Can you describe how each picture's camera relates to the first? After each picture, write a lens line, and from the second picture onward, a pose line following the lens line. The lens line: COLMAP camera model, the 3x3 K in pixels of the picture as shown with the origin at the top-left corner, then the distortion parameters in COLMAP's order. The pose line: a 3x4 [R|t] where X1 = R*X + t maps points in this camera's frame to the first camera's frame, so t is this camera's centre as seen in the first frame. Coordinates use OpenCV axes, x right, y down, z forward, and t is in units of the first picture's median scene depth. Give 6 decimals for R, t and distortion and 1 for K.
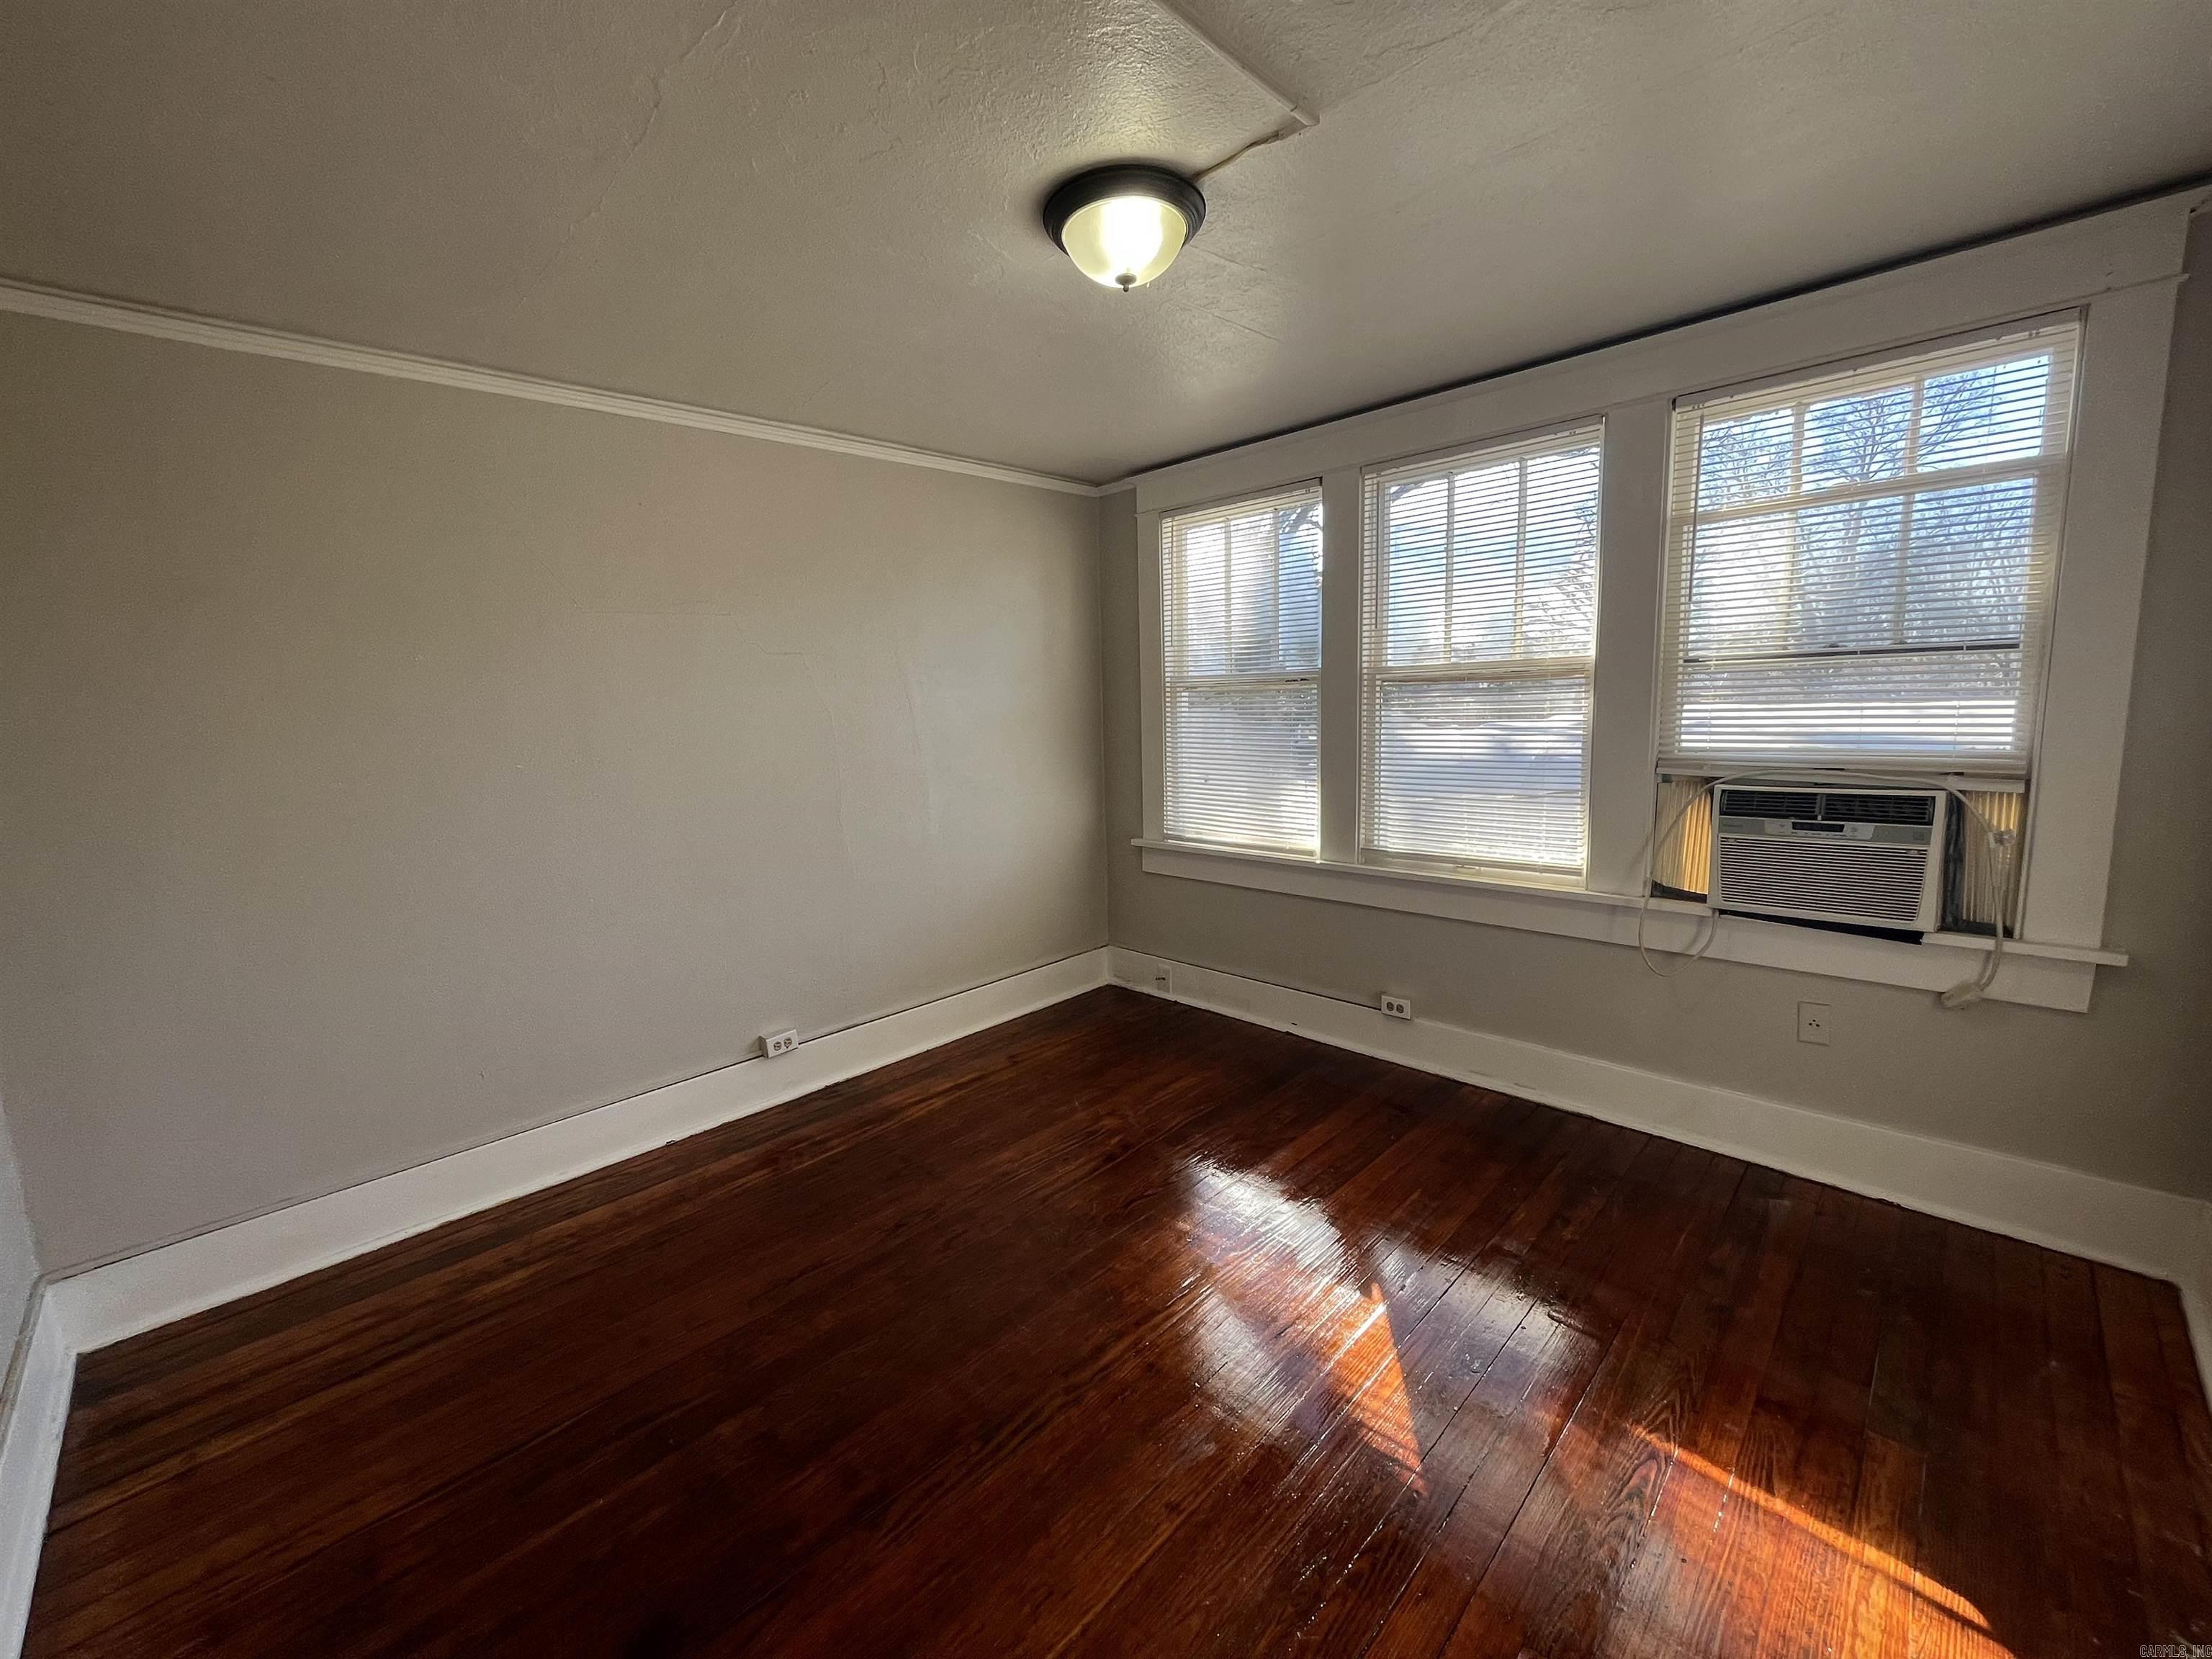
lens RADIAL K [[889.0, 0, 1101.7], [0, 889.0, 830.4], [0, 0, 1]] dist [-0.003783, -0.000560]
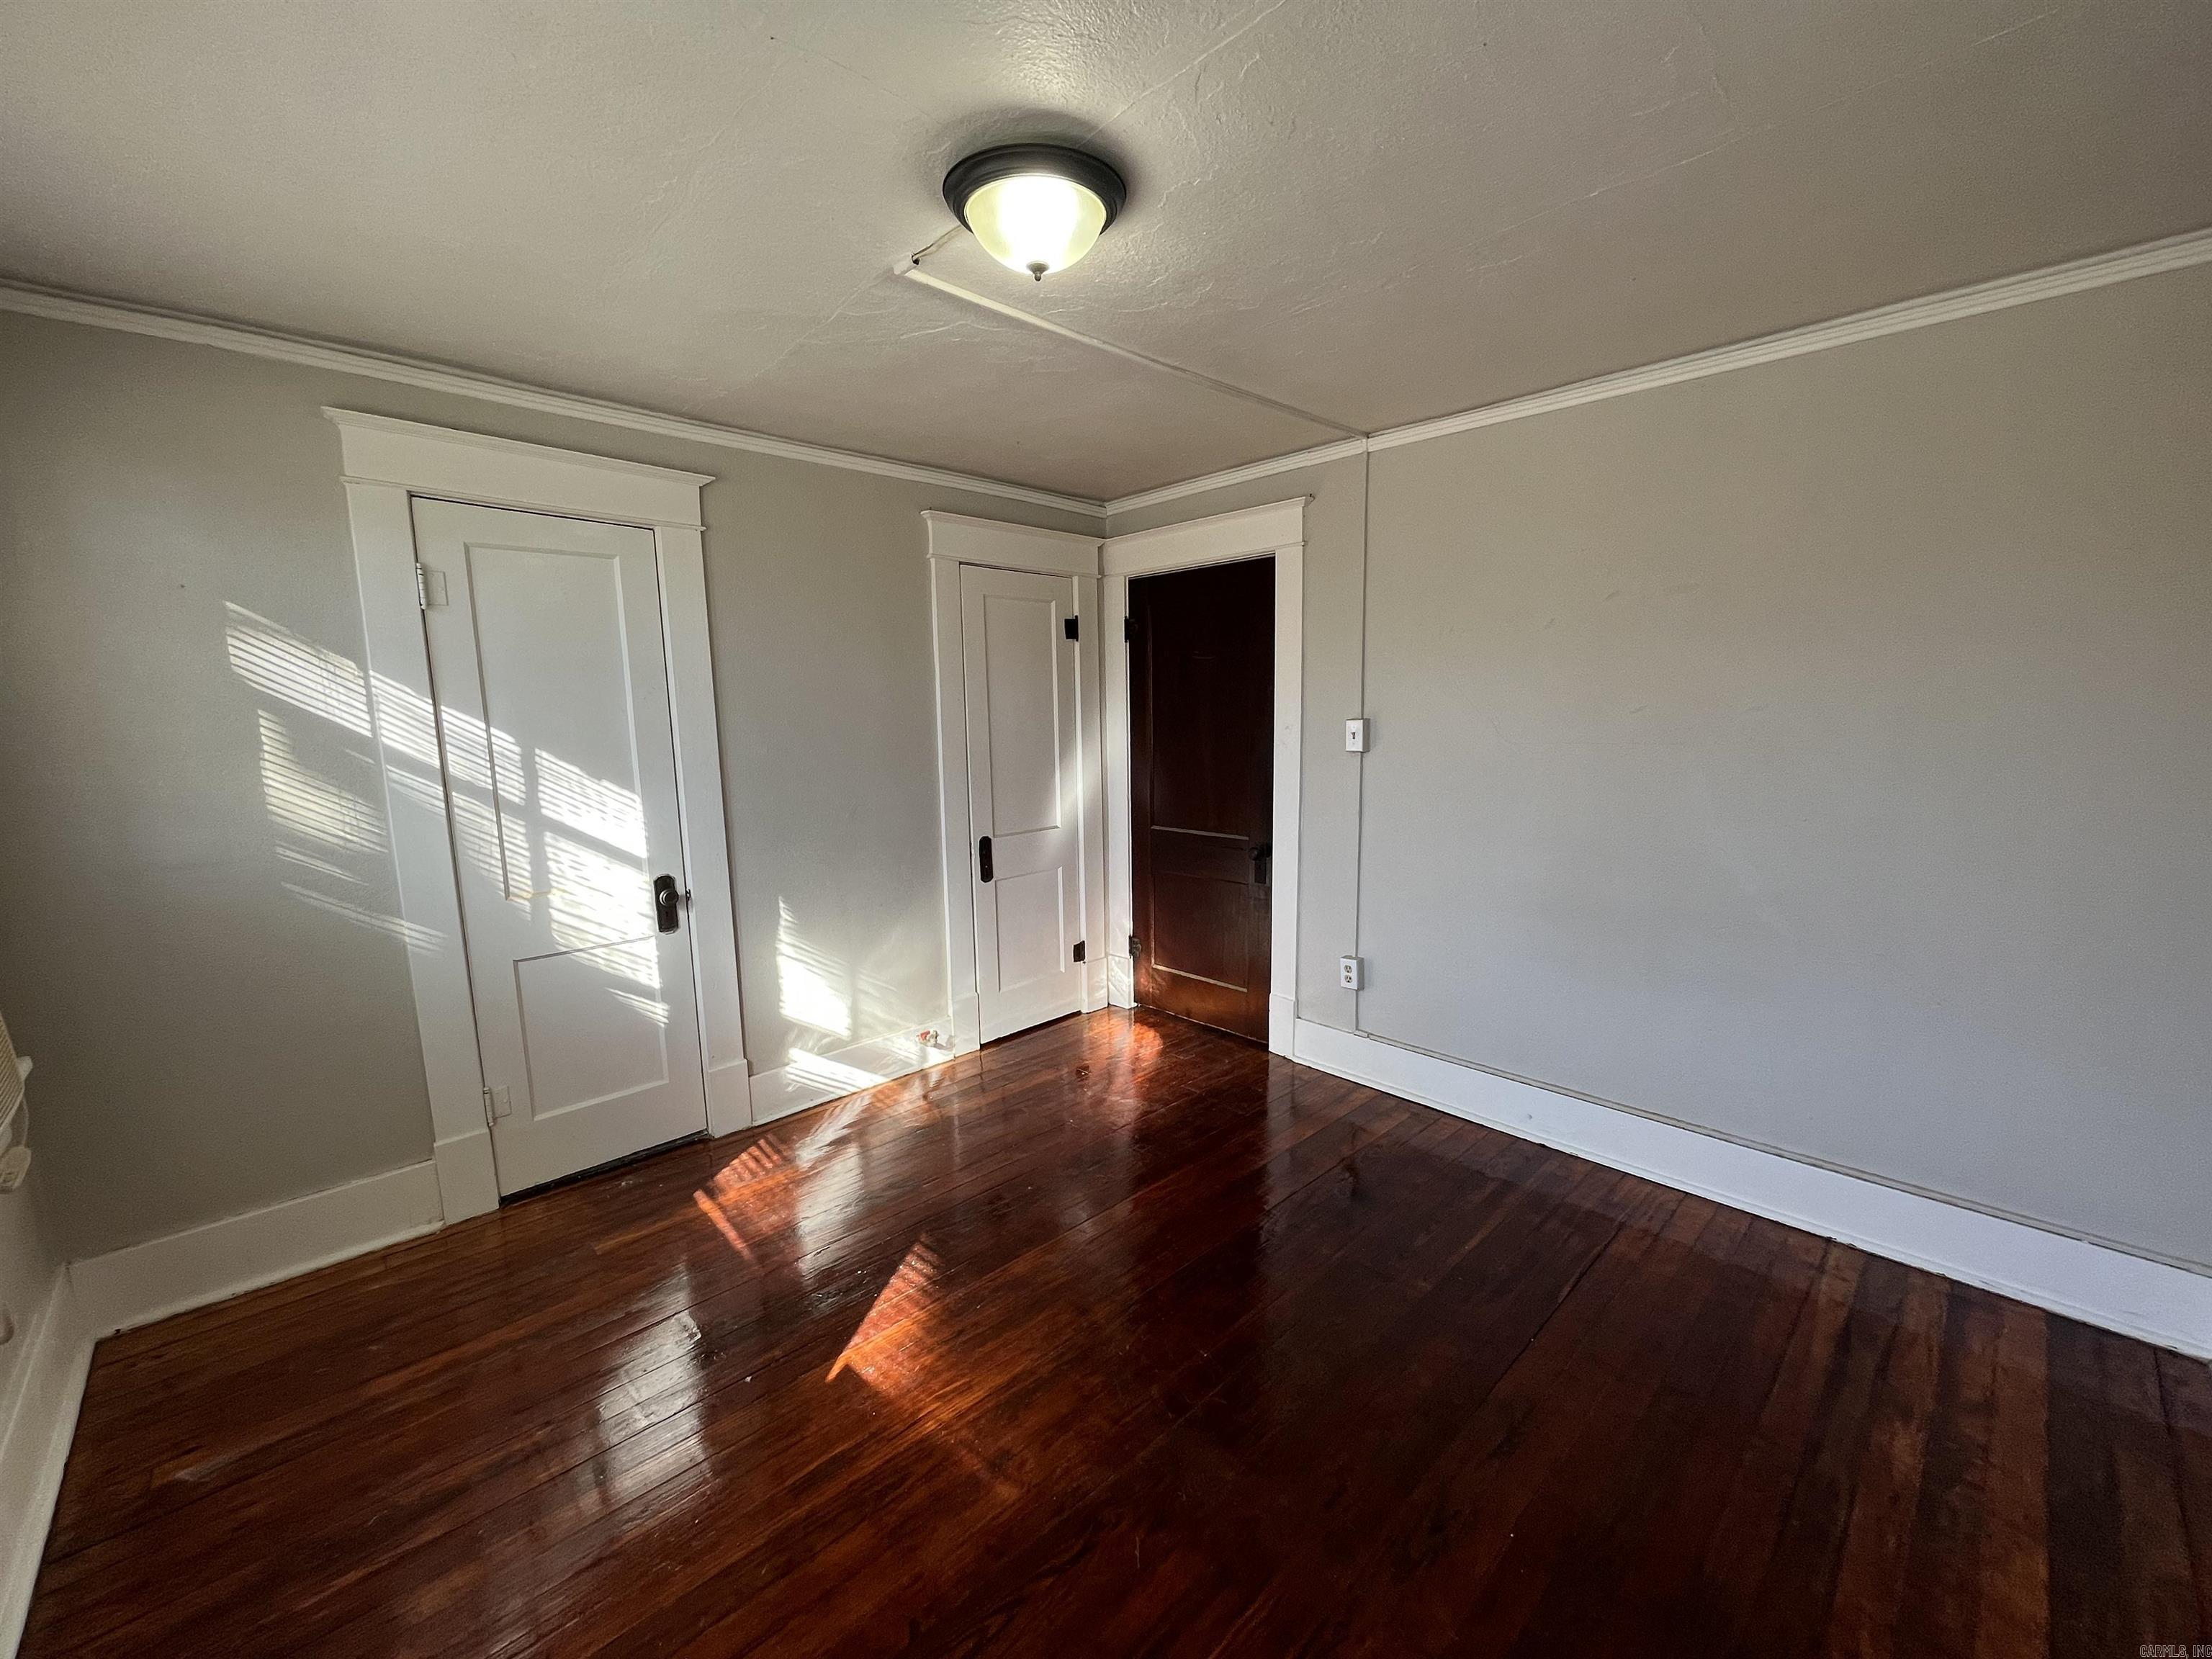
lens RADIAL K [[889.0, 0, 1107.8], [0, 889.0, 831.3], [0, 0, 1]] dist [-0.003783, -0.000560]
pose [[-0.998318, 0.048991, 0.031012, -0.026464], [0.055820, 0.956744, 0.285525, -0.198813], [-0.015682, 0.286775, -0.957870, 1.232492]]
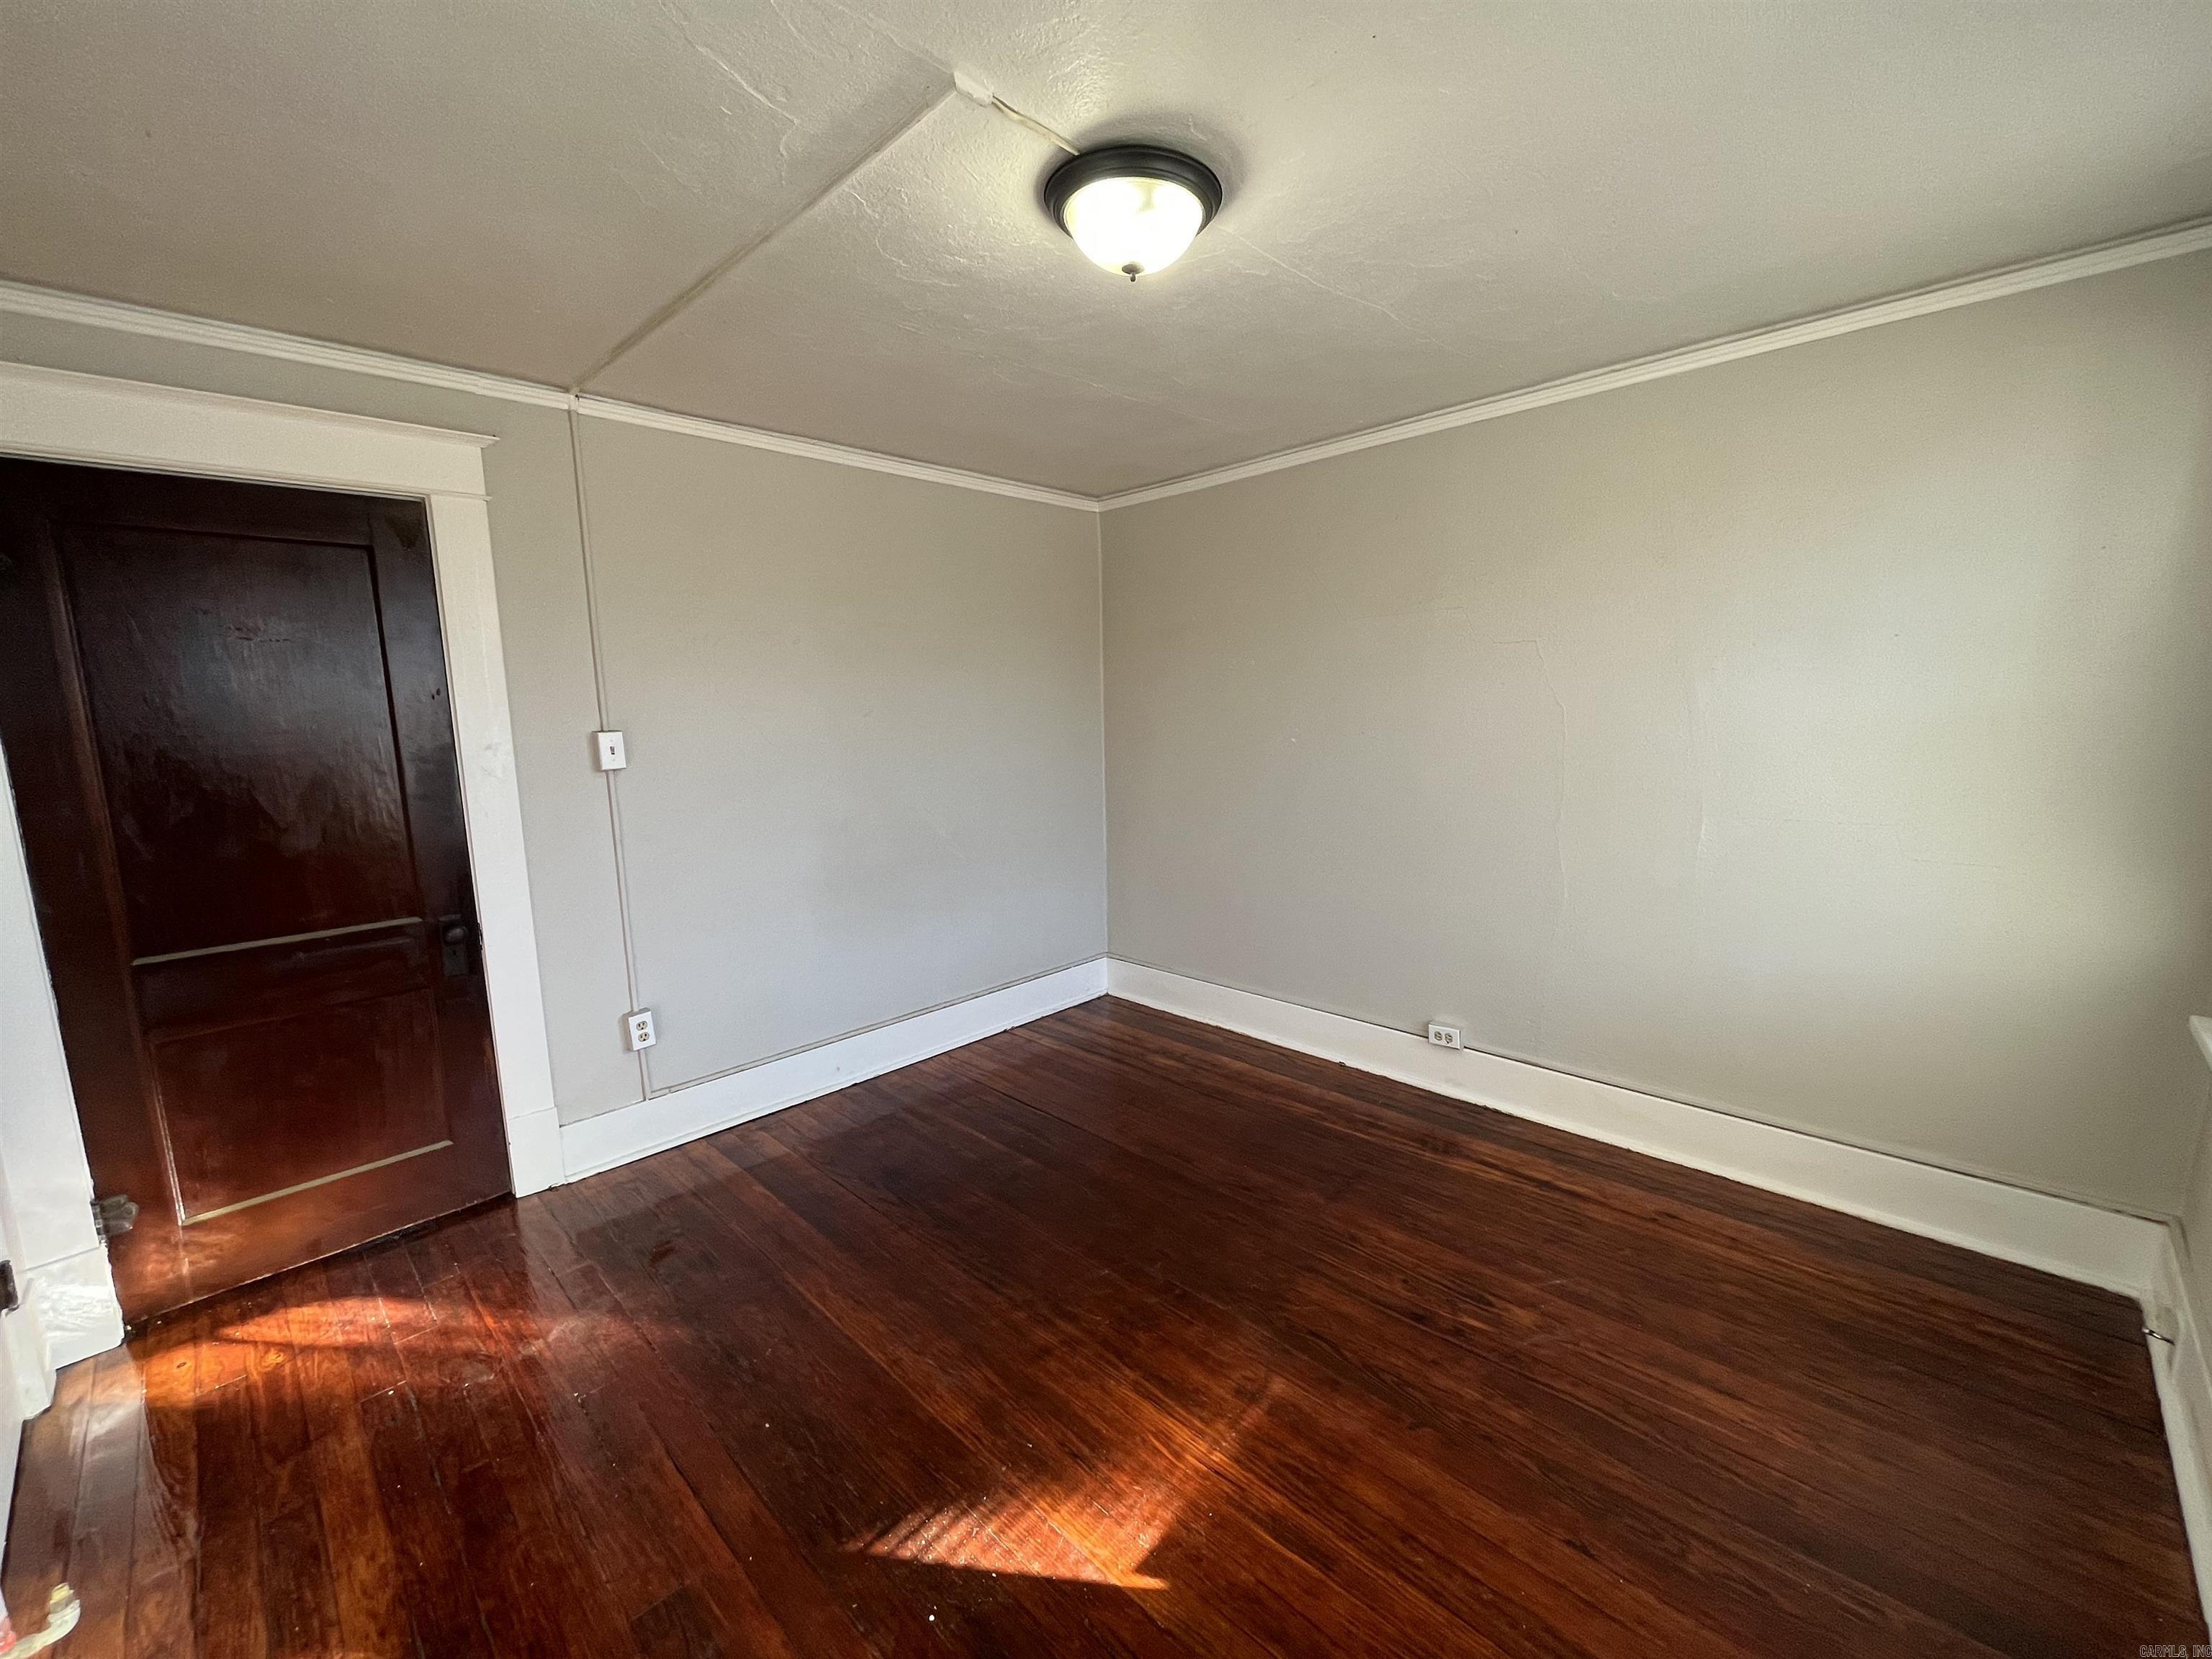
lens RADIAL K [[889.0, 0, 1106.6], [0, 889.0, 827.9], [0, 0, 1]] dist [-0.003783, -0.000560]
pose [[0.005055, 0.178704, -0.983890, 0.634318], [-0.125746, 0.976206, 0.176663, -0.128857], [0.992050, 0.122828, 0.027406, 0.622347]]
